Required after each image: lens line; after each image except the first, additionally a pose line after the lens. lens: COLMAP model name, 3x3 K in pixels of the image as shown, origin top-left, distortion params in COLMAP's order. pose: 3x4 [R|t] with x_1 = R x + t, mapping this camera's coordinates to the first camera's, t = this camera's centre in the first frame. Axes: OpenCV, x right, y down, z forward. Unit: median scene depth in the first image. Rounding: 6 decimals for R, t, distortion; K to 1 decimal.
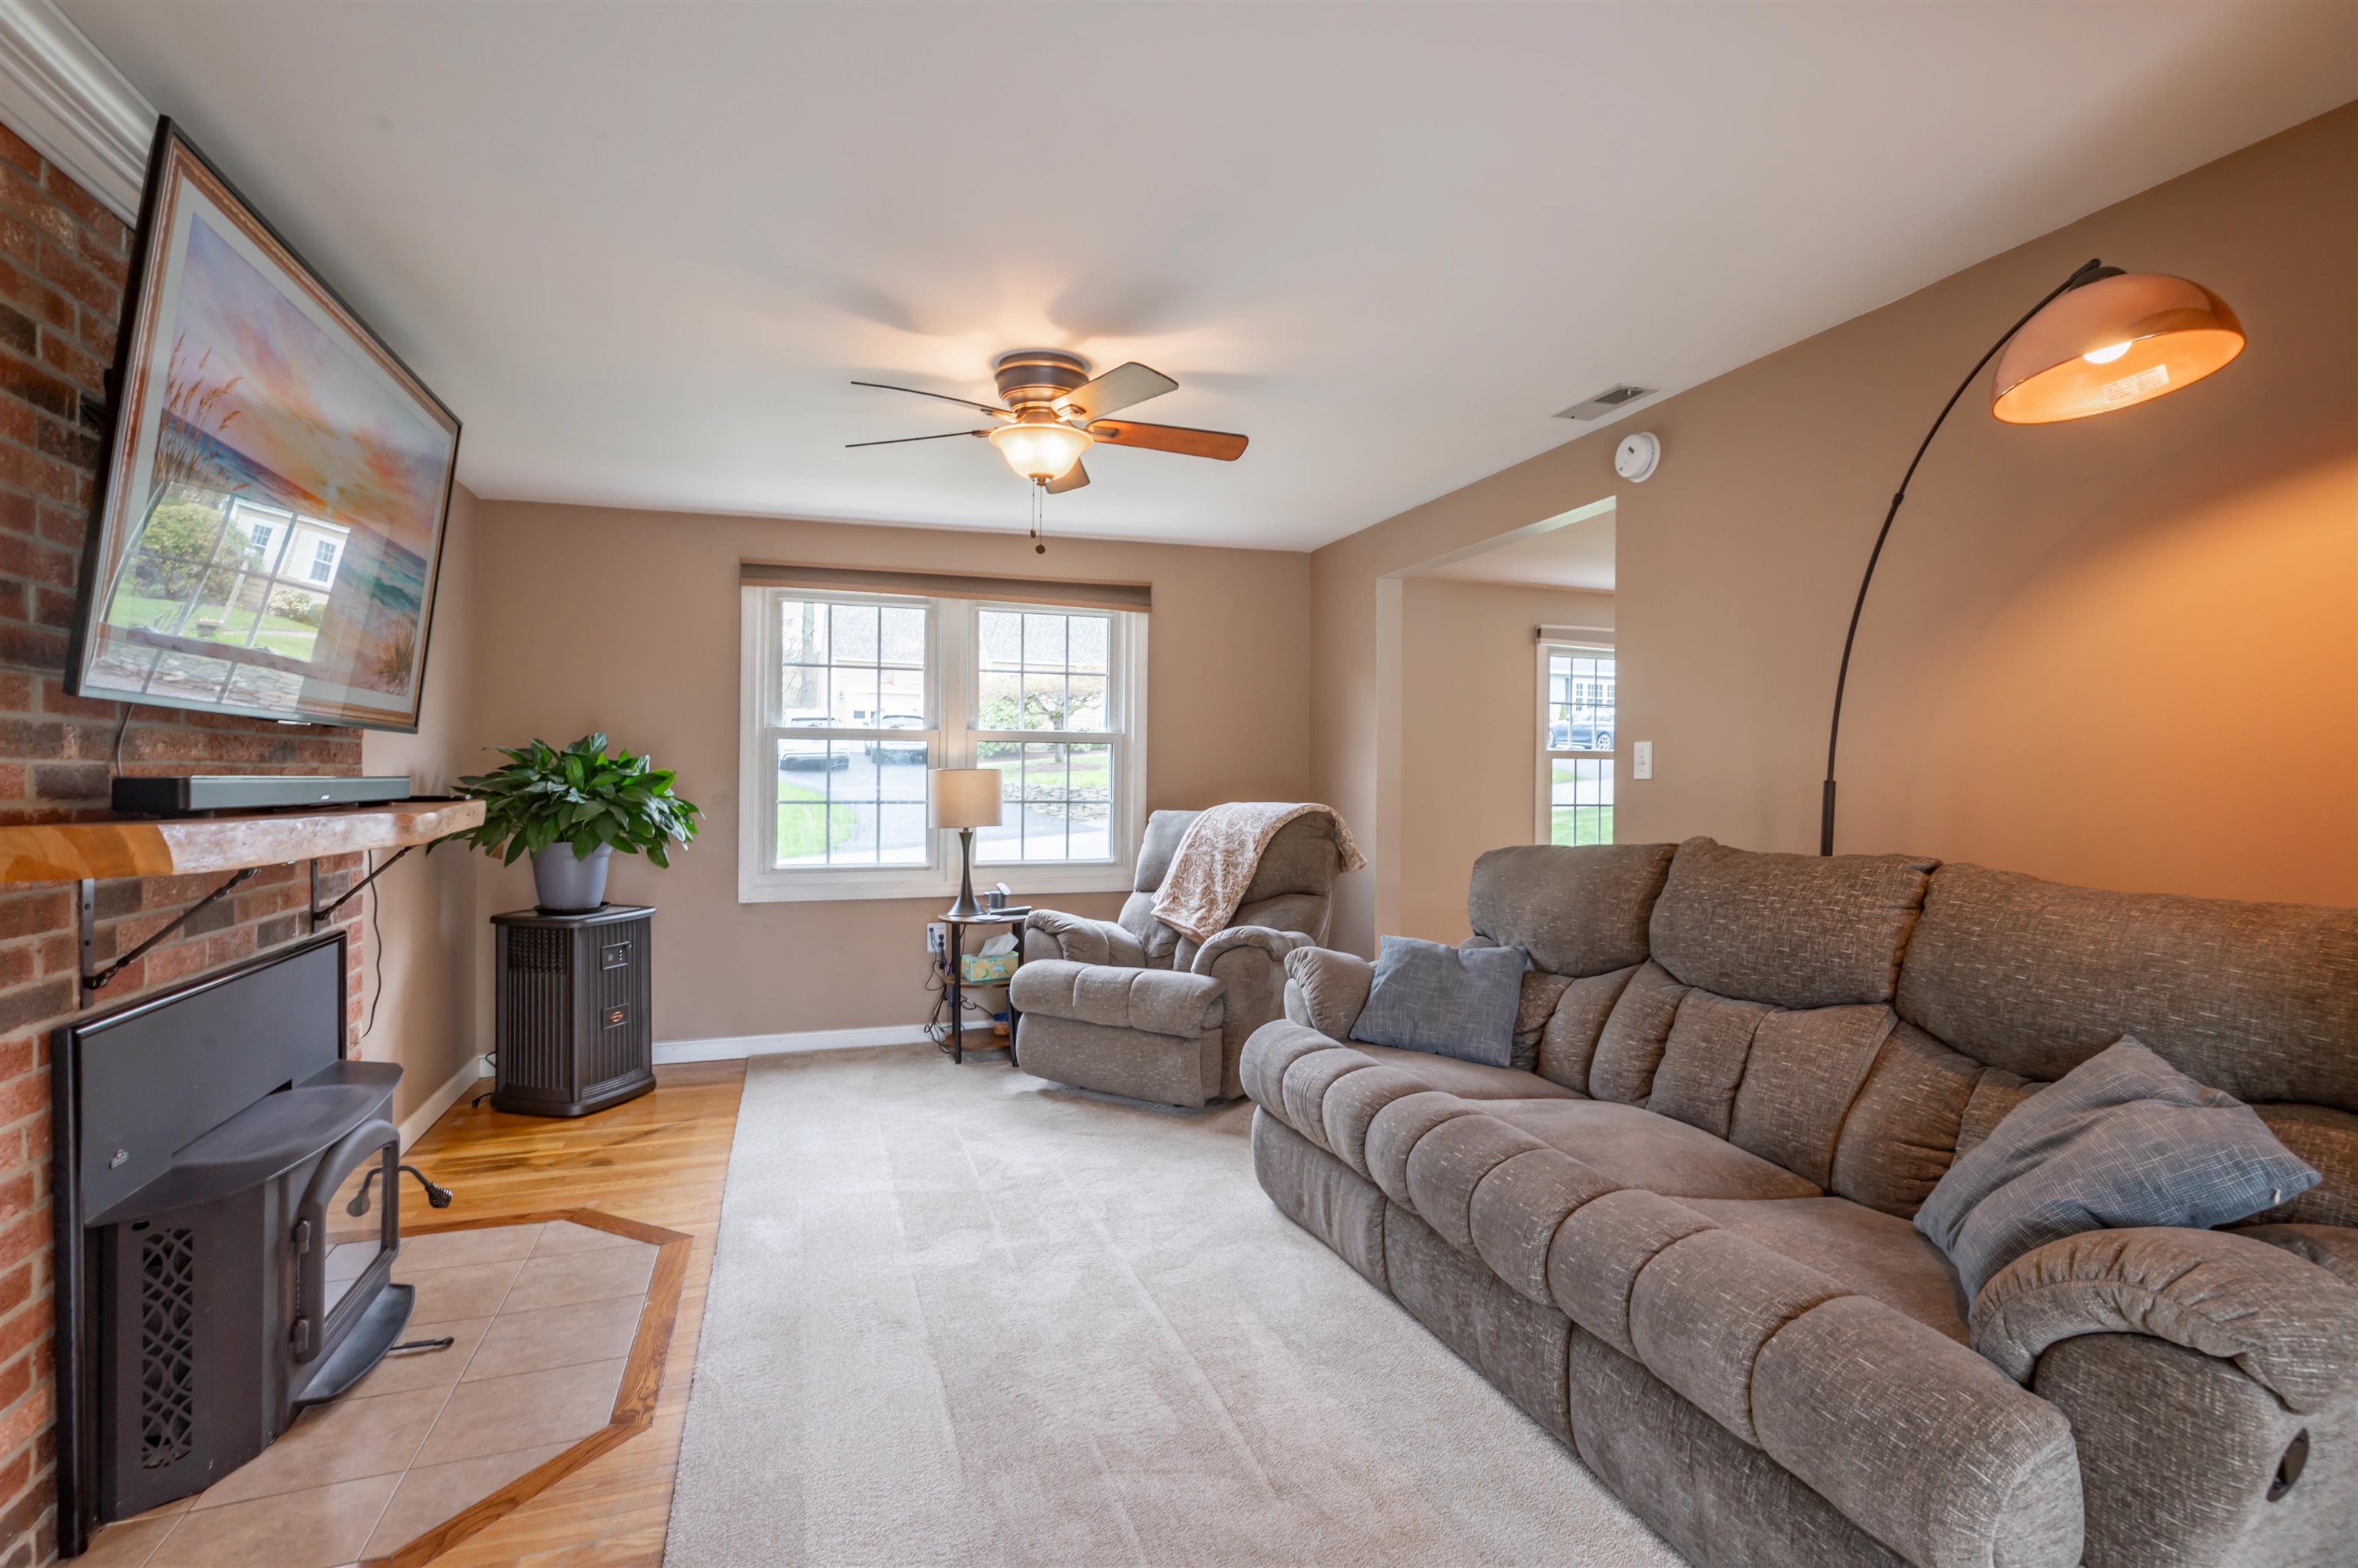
lens RADIAL K [[1142.7, 0, 1165.5], [0, 1142.7, 776.6], [0, 0, 1]] dist [-0.006526, 0.000420]
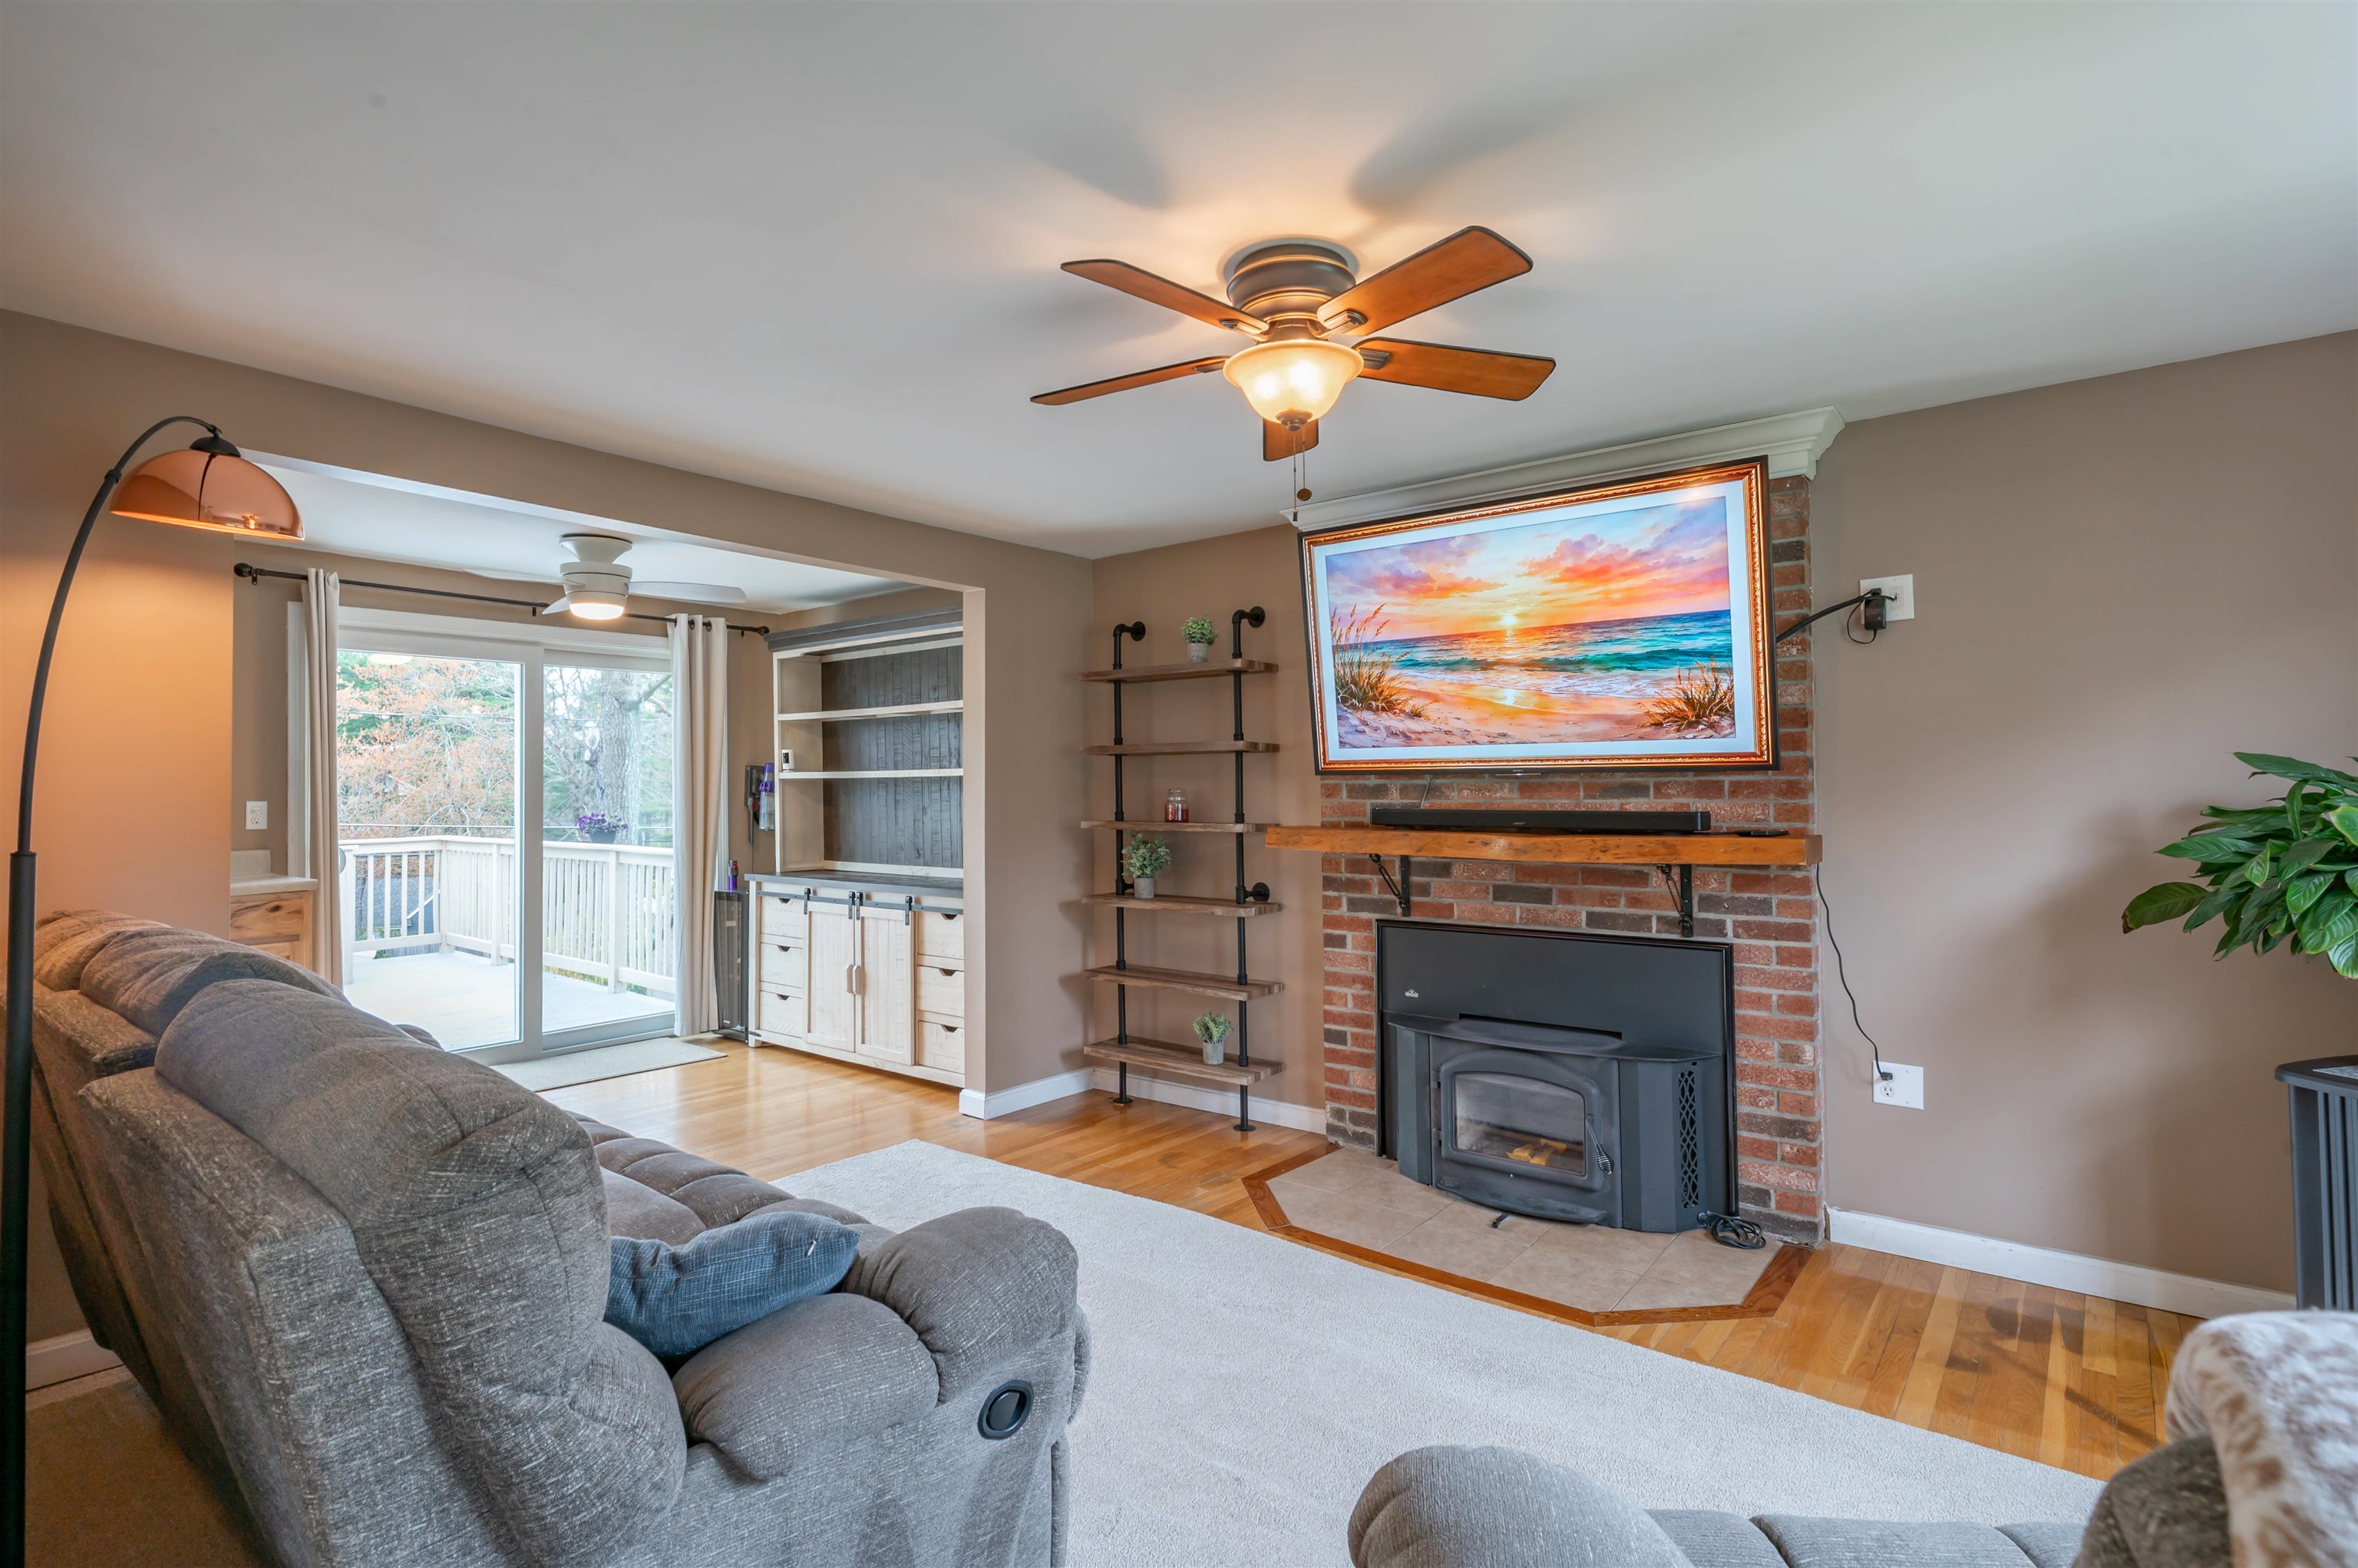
lens RADIAL K [[1142.7, 0, 1172.7], [0, 1142.7, 764.3], [0, 0, 1]] dist [-0.006526, 0.000420]
pose [[-0.834907, -0.005751, -0.550361, 0.572361], [0.004554, 0.999839, -0.017355, -0.044059], [0.550372, -0.016996, -0.834747, 2.478108]]
